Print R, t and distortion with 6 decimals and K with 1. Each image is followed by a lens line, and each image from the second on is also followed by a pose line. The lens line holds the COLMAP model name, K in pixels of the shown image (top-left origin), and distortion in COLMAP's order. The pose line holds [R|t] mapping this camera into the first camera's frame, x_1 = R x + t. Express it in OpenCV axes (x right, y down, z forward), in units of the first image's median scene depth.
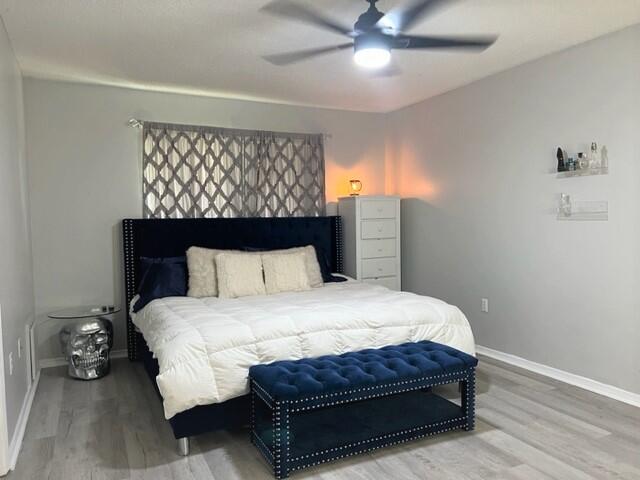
lens RADIAL K [[482.4, 0, 317.9], [0, 482.4, 239.1], [0, 0, 1]] dist [-0.007408, -0.011050]
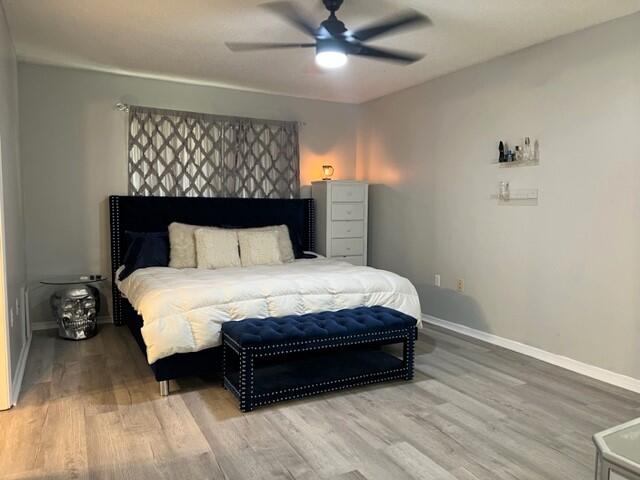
lens RADIAL K [[482.4, 0, 323.0], [0, 482.4, 240.8], [0, 0, 1]] dist [-0.007408, -0.011050]
pose [[0.998877, 0.020055, 0.042915, 0.036428], [-0.021389, 0.999295, 0.030843, 0.019384], [-0.042266, -0.031726, 0.998603, -0.126729]]
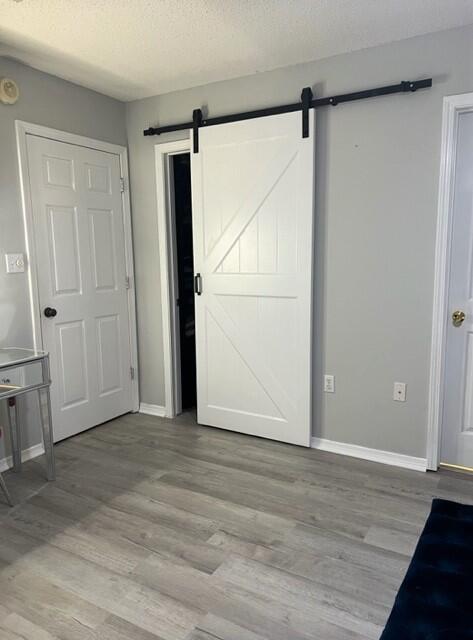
lens RADIAL K [[482.4, 0, 236.1], [0, 482.4, 321.0], [0, 0, 1]] dist [-0.007408, -0.011050]
pose [[-0.830446, 0.105956, -0.546930, 0.375520], [0.002019, 0.982313, 0.187236, -0.066447], [0.557095, 0.154385, -0.815972, 0.947581]]
